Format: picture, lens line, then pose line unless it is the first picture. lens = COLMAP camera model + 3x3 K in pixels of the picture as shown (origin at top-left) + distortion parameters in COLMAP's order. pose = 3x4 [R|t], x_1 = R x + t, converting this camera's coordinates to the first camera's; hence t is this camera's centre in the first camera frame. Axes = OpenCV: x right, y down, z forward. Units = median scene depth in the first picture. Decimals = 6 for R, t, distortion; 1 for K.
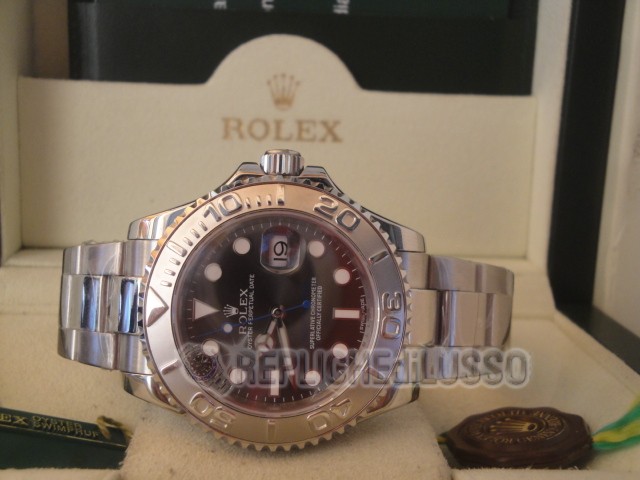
lens RADIAL K [[822.1, 0, 315.0], [0, 822.1, 237.7], [0, 0, 1]] dist [0.025642, 0.000000]
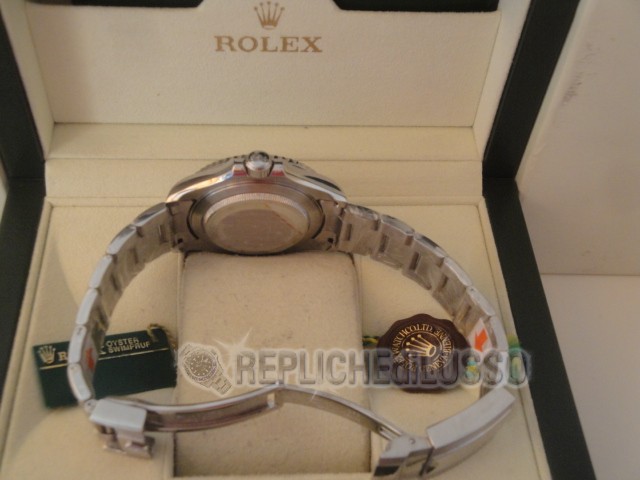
lens RADIAL K [[822.1, 0, 322.3], [0, 822.1, 241.1], [0, 0, 1]] dist [0.025642, 0.000000]
pose [[0.999523, 0.030201, 0.006527, 0.035191], [-0.027439, 0.770488, 0.636864, -0.661553], [0.014204, -0.636739, 0.770948, -0.040994]]
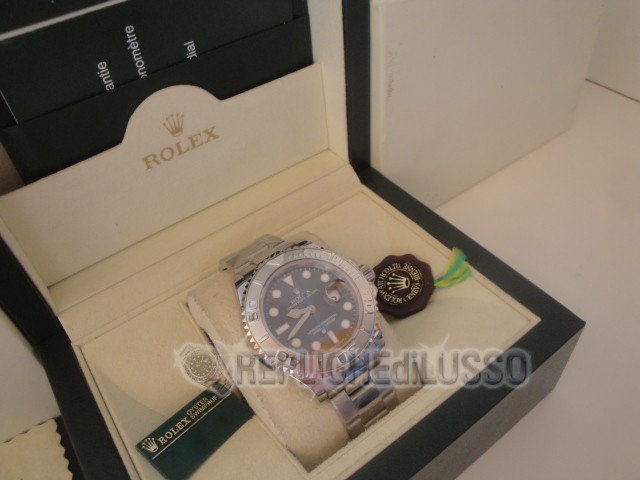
lens RADIAL K [[517.5, 0, 320.0], [0, 517.5, 237.7], [0, 0, 1]] dist [-0.152114, 0.097661]
pose [[0.843652, -0.439752, 0.308008, -0.187475], [0.206634, 0.795449, 0.569704, -0.482383], [-0.495533, -0.416987, 0.761950, 0.123630]]
